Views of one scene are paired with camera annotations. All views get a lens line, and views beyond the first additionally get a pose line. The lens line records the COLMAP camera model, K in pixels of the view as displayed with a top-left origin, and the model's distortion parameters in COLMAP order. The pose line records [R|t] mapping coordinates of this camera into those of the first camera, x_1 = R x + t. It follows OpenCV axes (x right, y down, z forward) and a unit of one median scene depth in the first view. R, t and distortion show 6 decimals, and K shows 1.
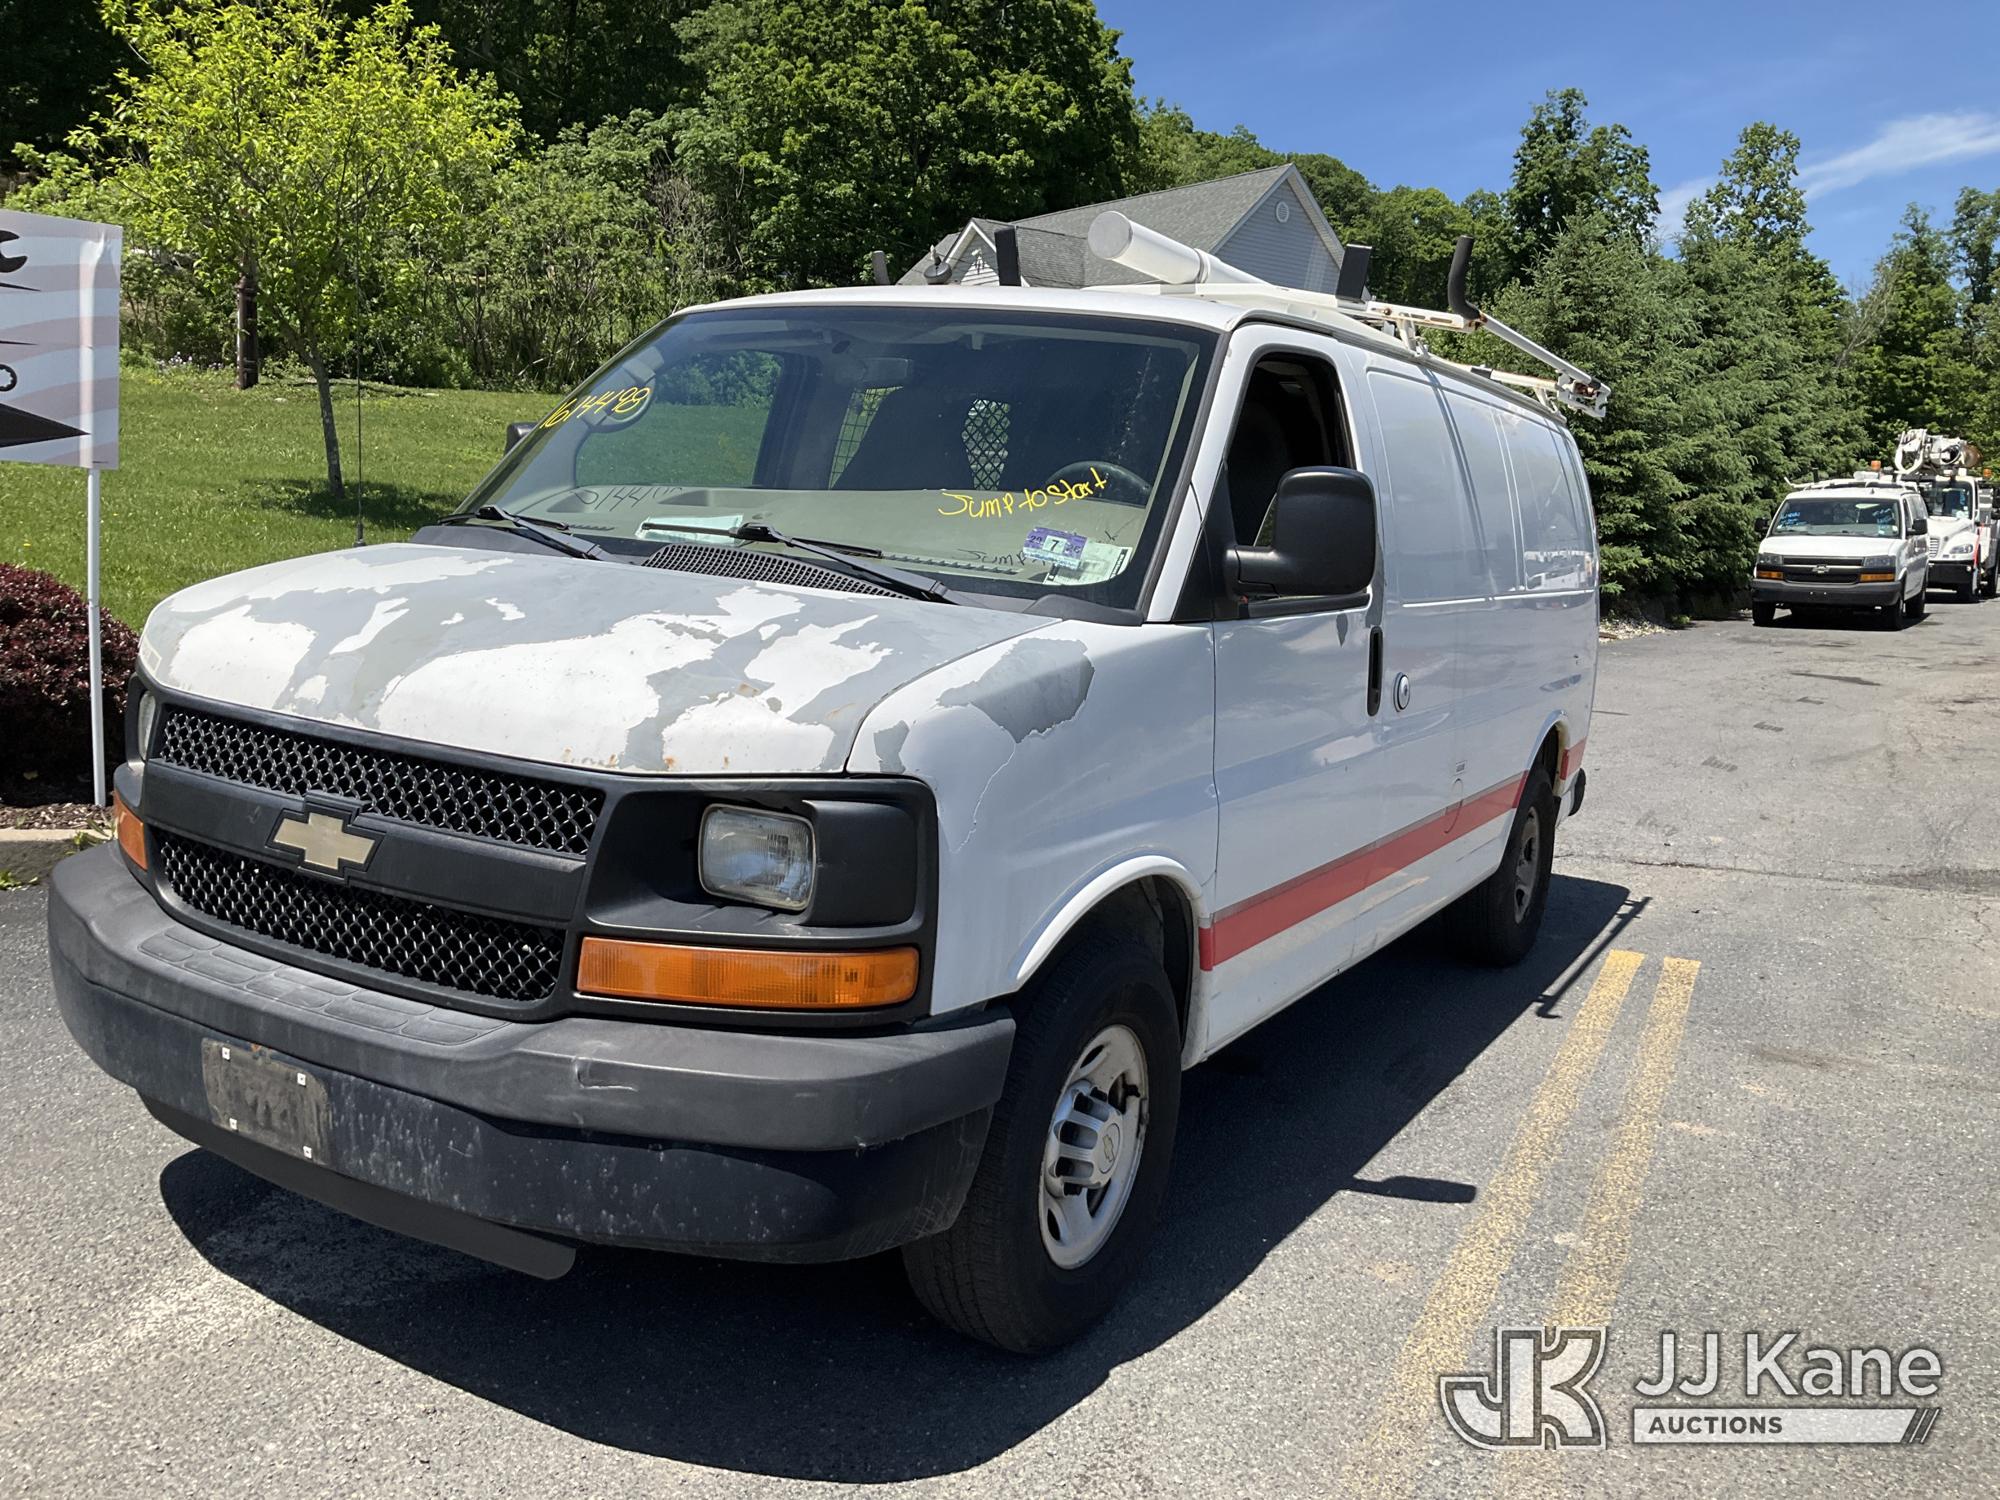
lens RADIAL K [[1696.9, 0, 1027.3], [0, 1696.9, 735.7], [0, 0, 1]] dist [0.034361, -0.070977]
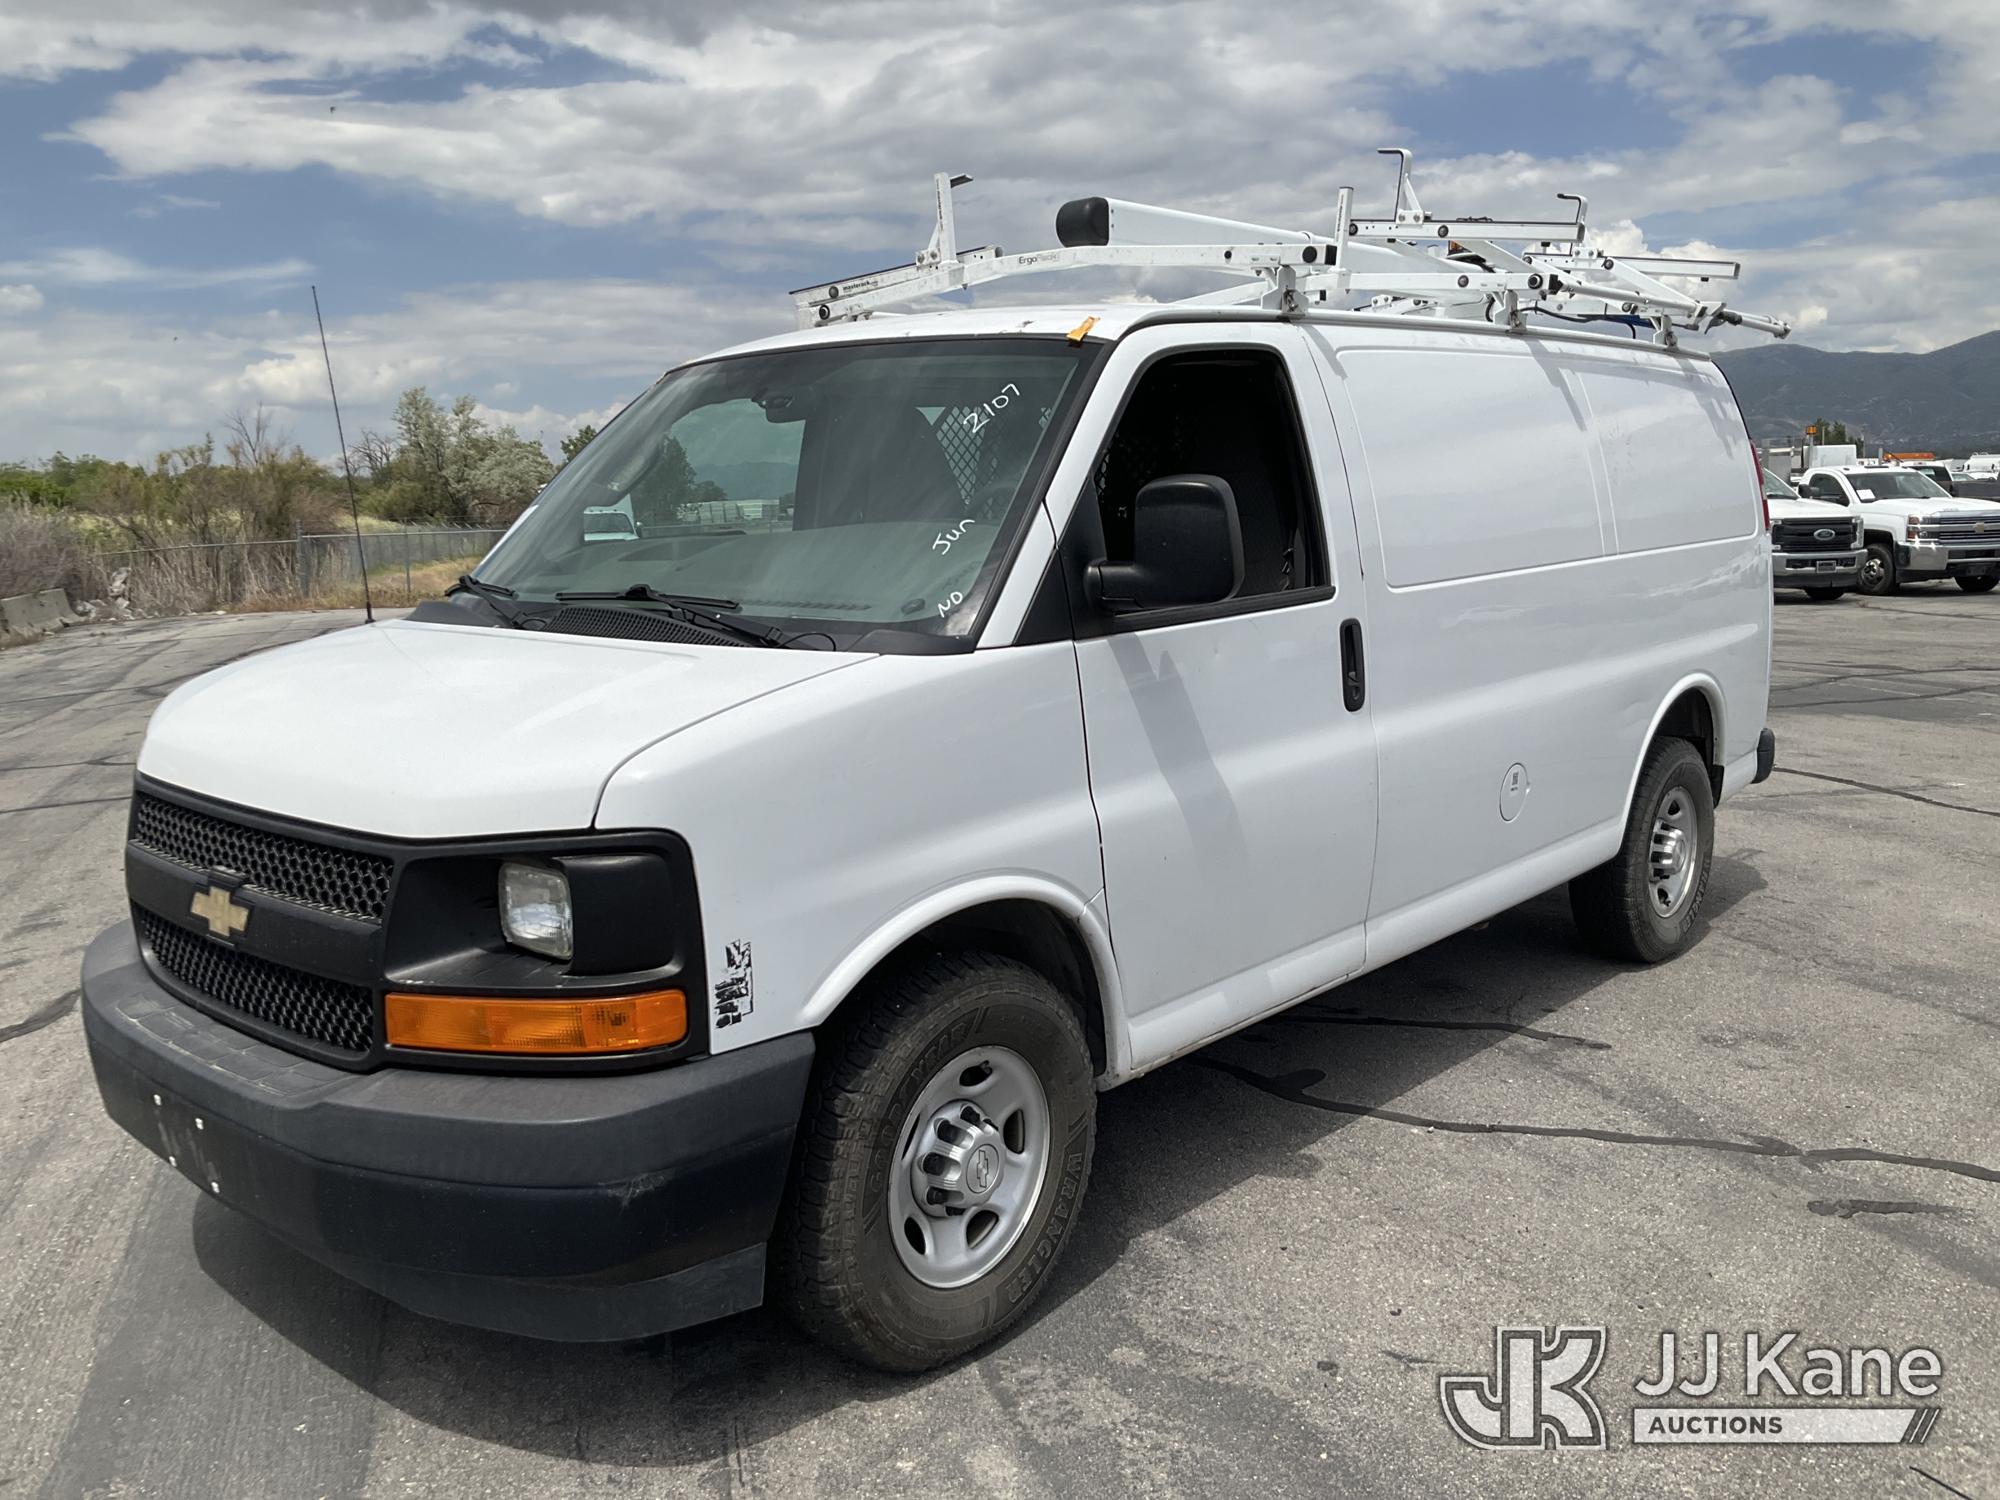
lens RADIAL K [[1696.9, 0, 1013.6], [0, 1696.9, 750.7], [0, 0, 1]] dist [0.034361, -0.070977]
pose [[0.972597, -0.069182, -0.221965, 0.348271], [0.071849, 0.997408, 0.003955, -0.010582], [0.221116, -0.019794, 0.975047, 0.027676]]
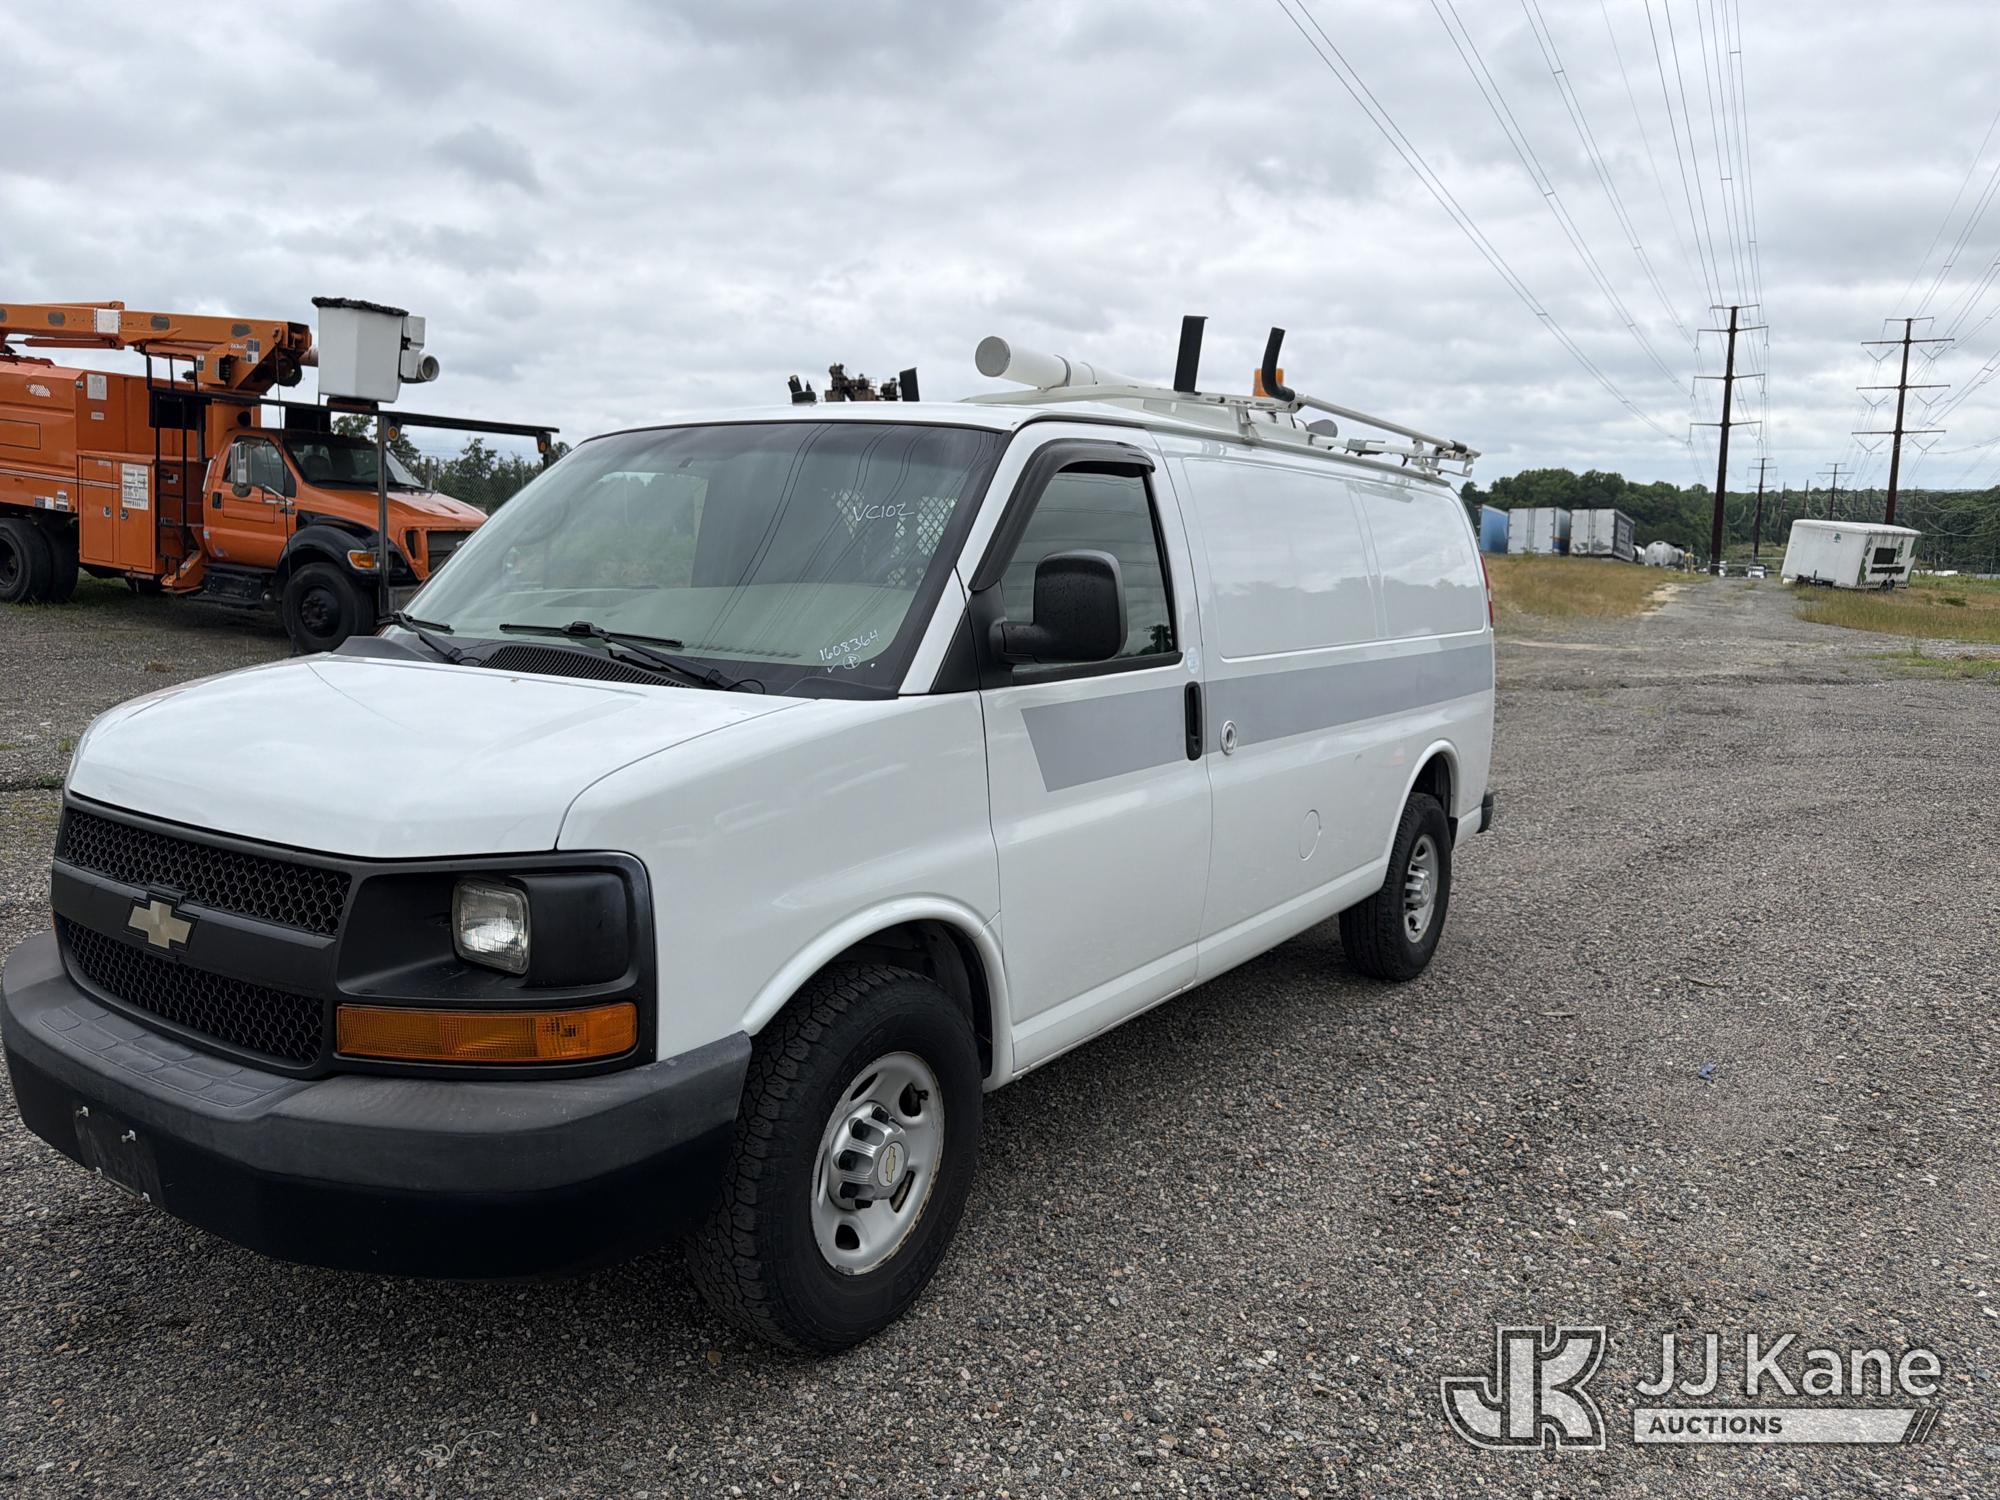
lens RADIAL K [[1409.9, 0, 1003.6], [0, 1409.9, 755.2], [0, 0, 1]] dist [0.039518, -0.014512]
pose [[0.994390, -0.049825, -0.093307, 0.251357], [0.048391, 0.998674, -0.017564, -0.008408], [0.094058, 0.012950, 0.995482, 0.089818]]
